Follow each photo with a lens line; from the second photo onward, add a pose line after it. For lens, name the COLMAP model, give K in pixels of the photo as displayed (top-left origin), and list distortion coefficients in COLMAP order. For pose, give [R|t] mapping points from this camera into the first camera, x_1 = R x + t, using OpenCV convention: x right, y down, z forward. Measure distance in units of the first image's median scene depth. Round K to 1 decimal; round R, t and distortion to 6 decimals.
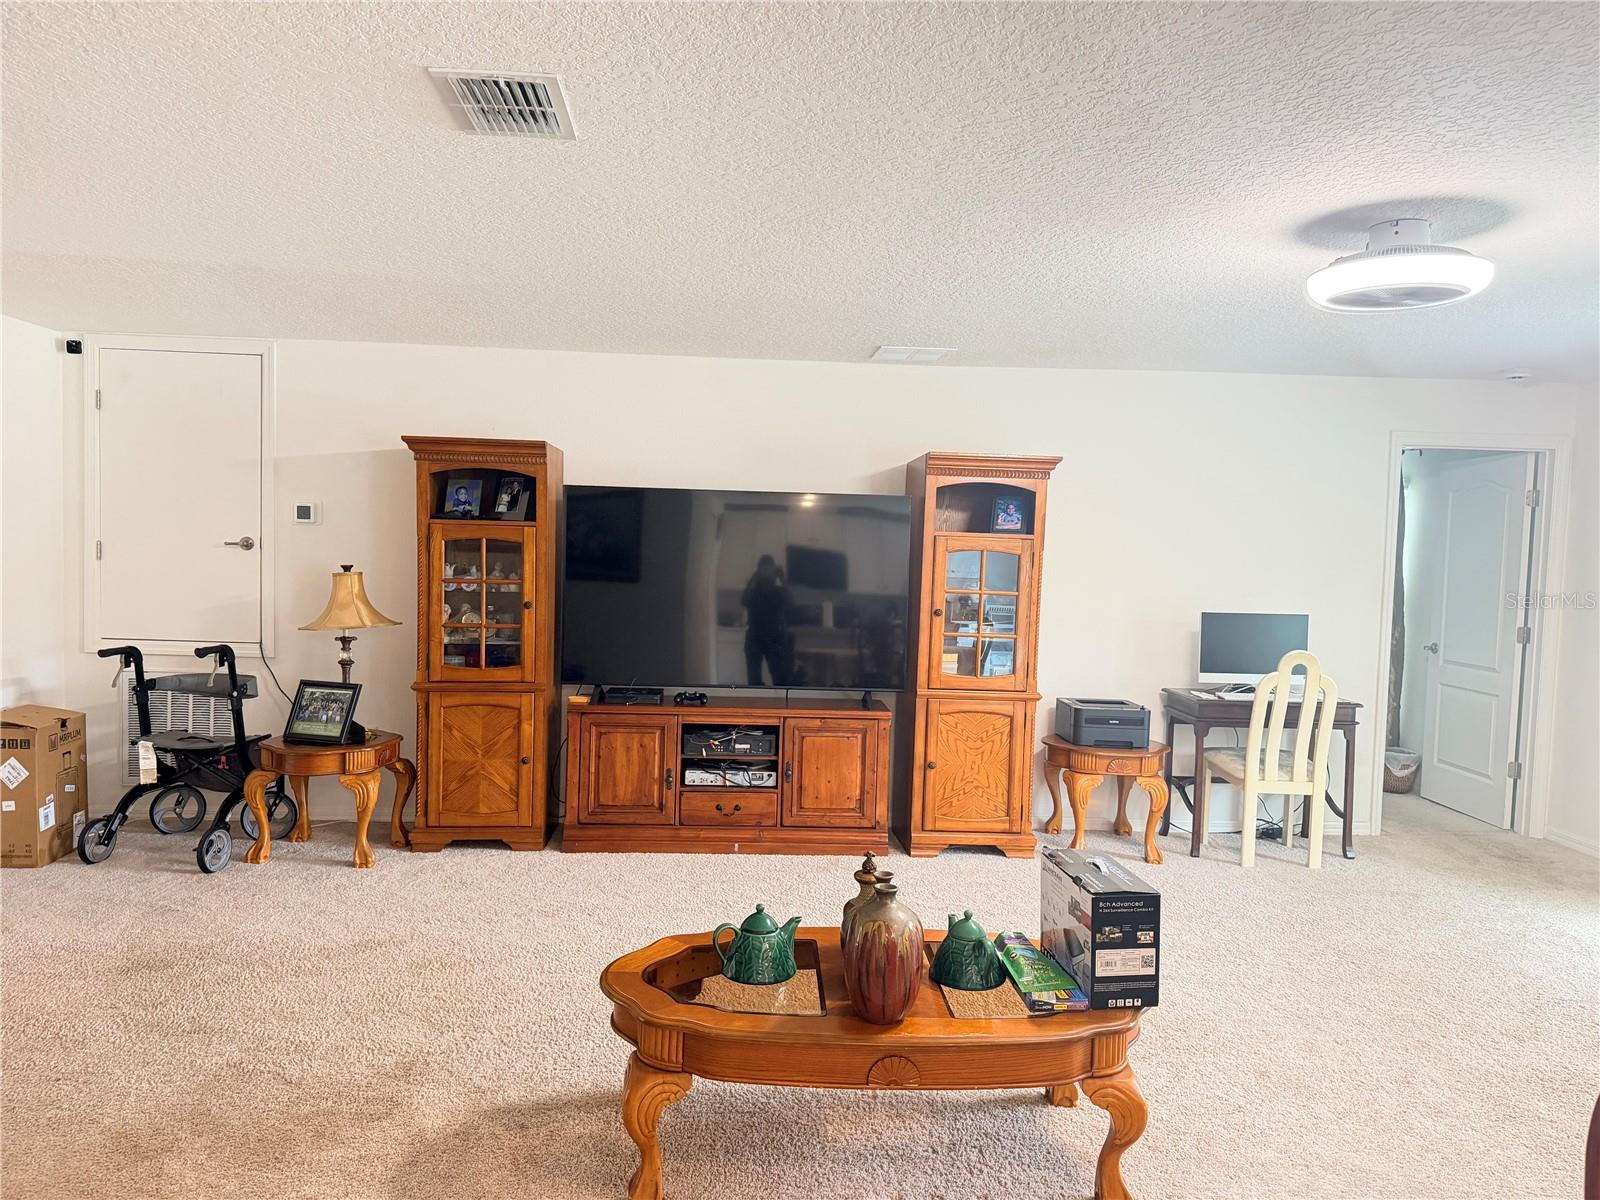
lens RADIAL K [[1099.4, 0, 800.0], [0, 1099.4, 600.0], [0, 0, 1]] dist [0.038784, 0.000145]
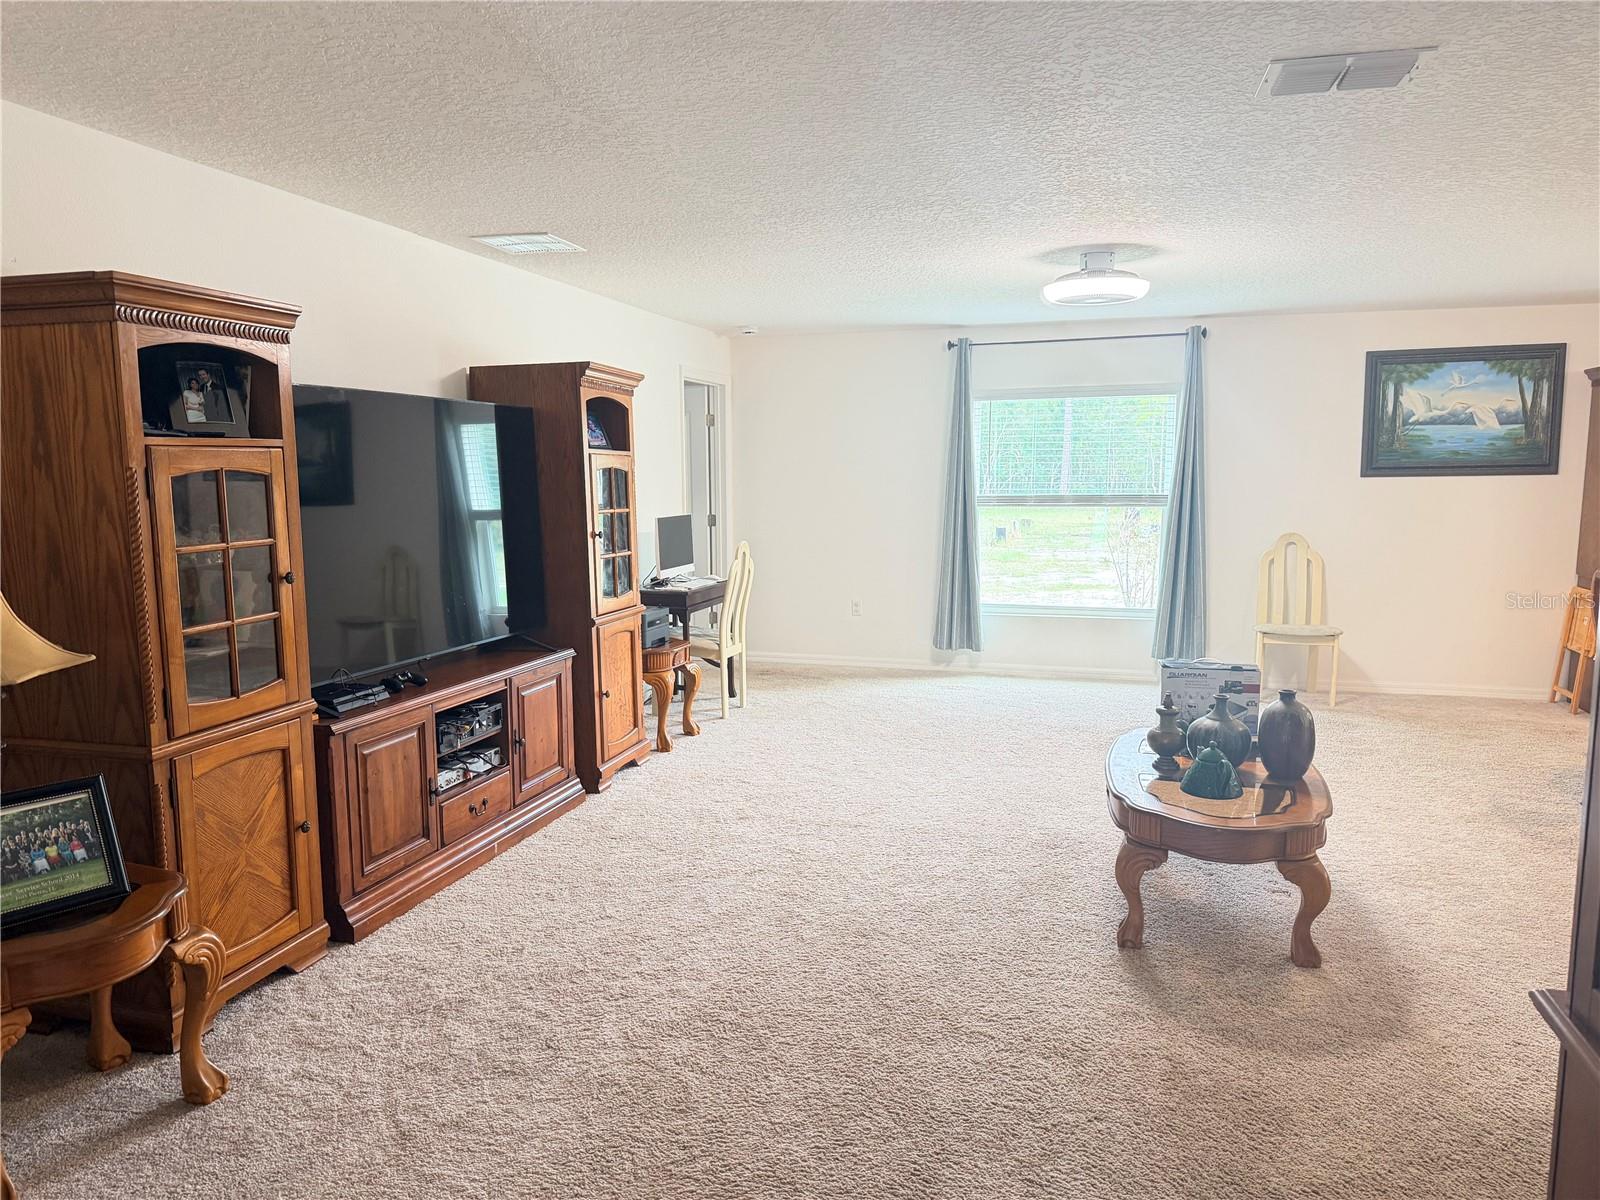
lens RADIAL K [[1100.8, 0, 800.0], [0, 1100.8, 600.0], [0, 0, 1]] dist [0.003463, -0.000233]
pose [[0.349291, -0.139571, 0.926561, -0.697160], [0.067325, 0.990027, 0.123751, -0.038726], [-0.934593, 0.019155, 0.355204, 0.503553]]
